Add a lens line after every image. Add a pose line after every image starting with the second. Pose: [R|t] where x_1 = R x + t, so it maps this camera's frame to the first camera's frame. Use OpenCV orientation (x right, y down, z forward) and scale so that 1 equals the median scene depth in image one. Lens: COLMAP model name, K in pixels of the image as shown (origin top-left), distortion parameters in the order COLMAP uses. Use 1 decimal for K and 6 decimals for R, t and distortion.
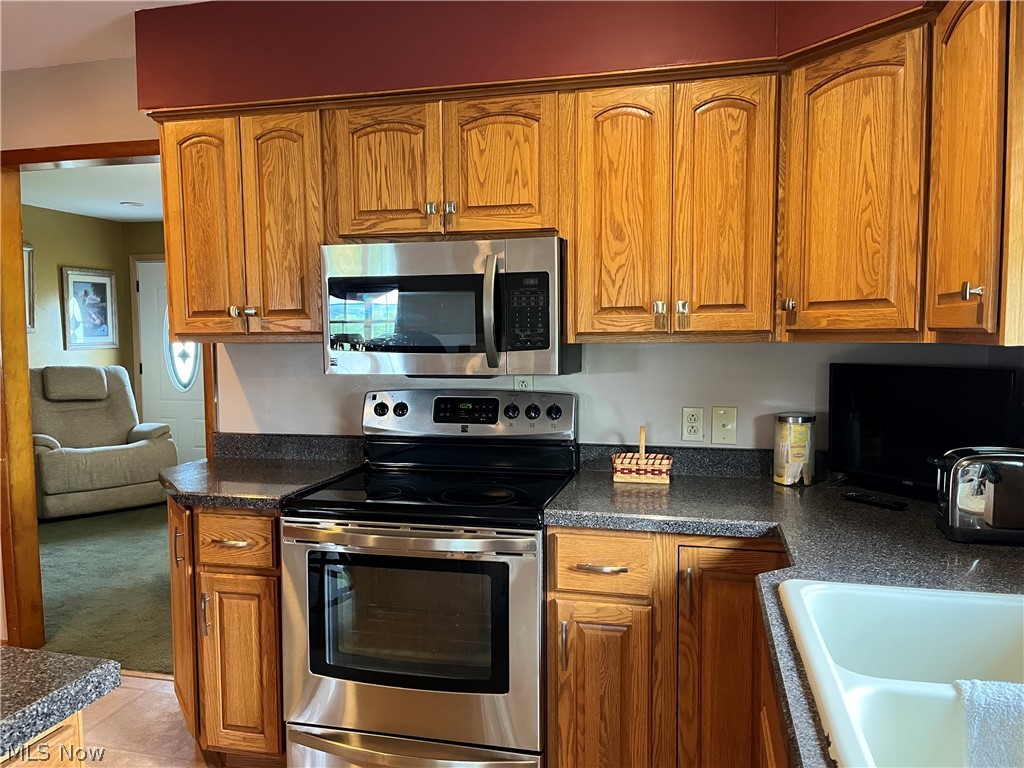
lens RADIAL K [[778.3, 0, 508.1], [0, 778.3, 394.1], [0, 0, 1]] dist [0.064470, -0.091967]
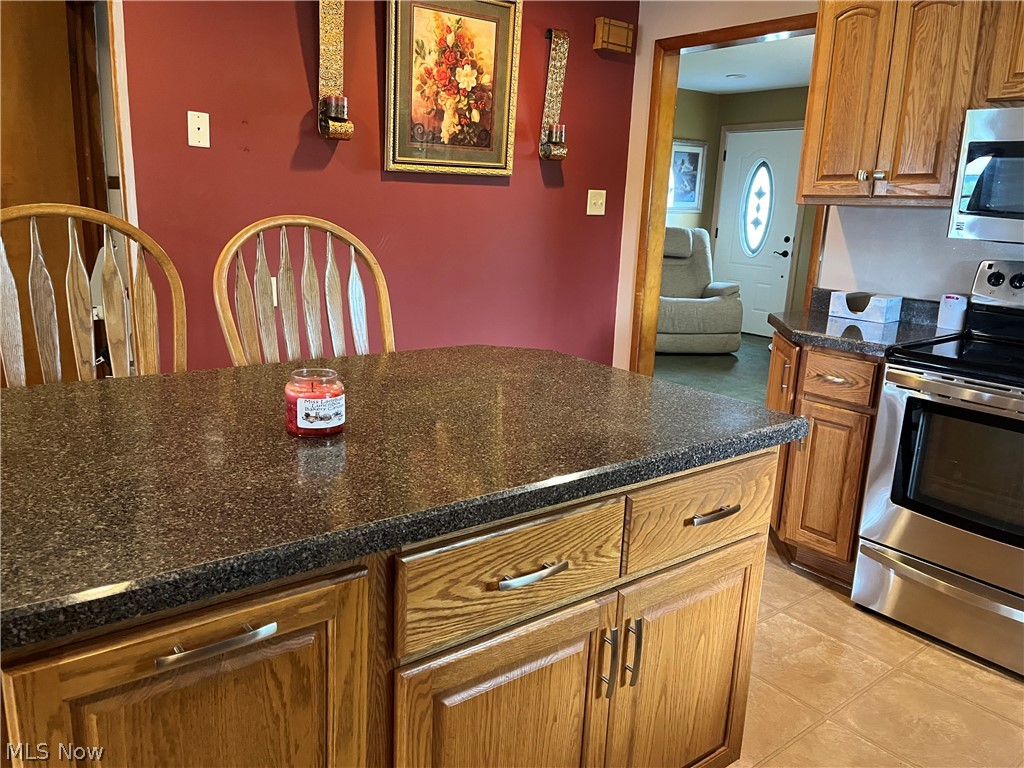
lens RADIAL K [[778.3, 0, 508.3], [0, 778.3, 395.0], [0, 0, 1]] dist [0.064470, -0.091967]
pose [[0.794448, 0.180074, -0.580022, -0.050153], [-0.087411, 0.978992, 0.184214, 0.035980], [0.601009, -0.095648, 0.793498, -0.199504]]
